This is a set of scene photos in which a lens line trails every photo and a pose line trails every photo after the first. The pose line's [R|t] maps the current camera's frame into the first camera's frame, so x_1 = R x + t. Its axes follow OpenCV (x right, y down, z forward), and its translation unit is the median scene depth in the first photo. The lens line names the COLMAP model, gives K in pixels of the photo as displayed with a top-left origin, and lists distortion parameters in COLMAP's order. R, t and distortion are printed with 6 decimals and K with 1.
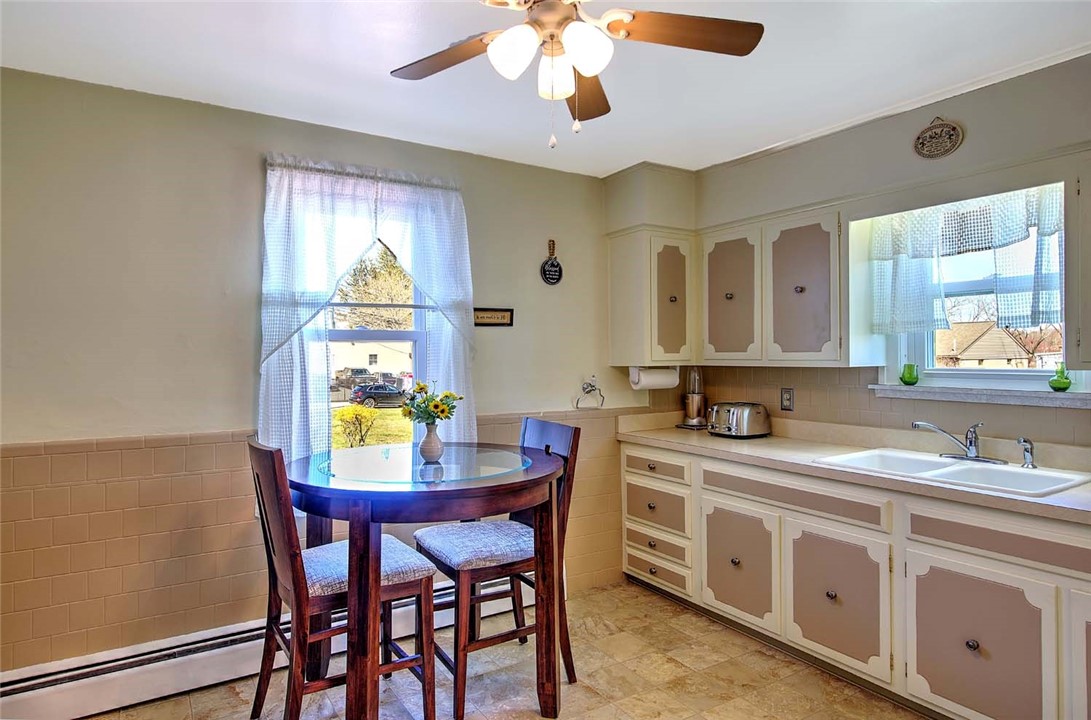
lens RADIAL K [[635.9, 0, 545.5], [0, 635.9, 360.0], [0, 0, 1]] dist [0.001295, -0.000064]
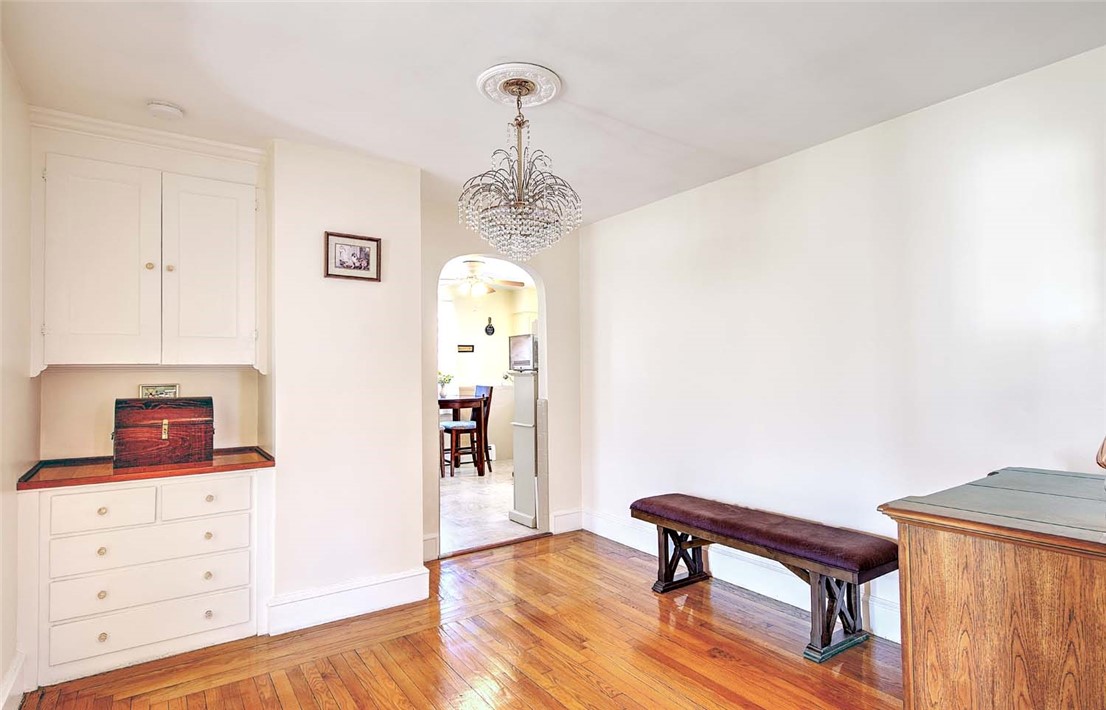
lens RADIAL K [[572.8, 0, 553.0], [0, 572.8, 355.0], [0, 0, 1]] dist [-0.014680, -0.000111]
pose [[0.998914, -0.003002, 0.046498, 0.152025], [0.004185, 0.999669, -0.025381, 0.016325], [-0.046406, 0.025548, 0.998596, -1.239498]]
